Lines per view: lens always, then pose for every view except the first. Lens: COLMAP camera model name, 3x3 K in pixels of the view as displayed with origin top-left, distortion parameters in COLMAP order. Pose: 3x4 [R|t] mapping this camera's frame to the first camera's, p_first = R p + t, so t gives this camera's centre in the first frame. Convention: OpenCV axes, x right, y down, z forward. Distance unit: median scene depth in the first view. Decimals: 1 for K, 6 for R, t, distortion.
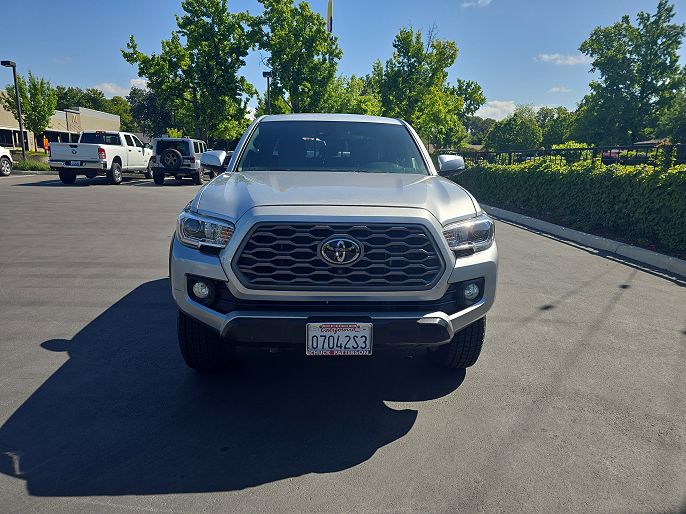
lens RADIAL K [[485.7, 0, 352.8], [0, 485.7, 257.6], [0, 0, 1]] dist [0.024187, -0.044549]
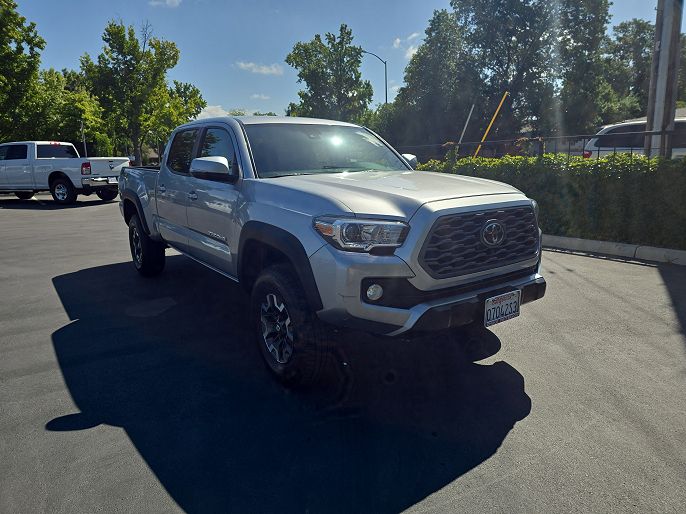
lens RADIAL K [[485.7, 0, 352.8], [0, 485.7, 257.6], [0, 0, 1]] dist [0.024187, -0.044549]
pose [[0.814256, -0.140722, 0.563191, -0.103148], [0.144824, 0.988740, 0.037666, -0.005406], [-0.562150, 0.050894, 0.825468, 0.023101]]
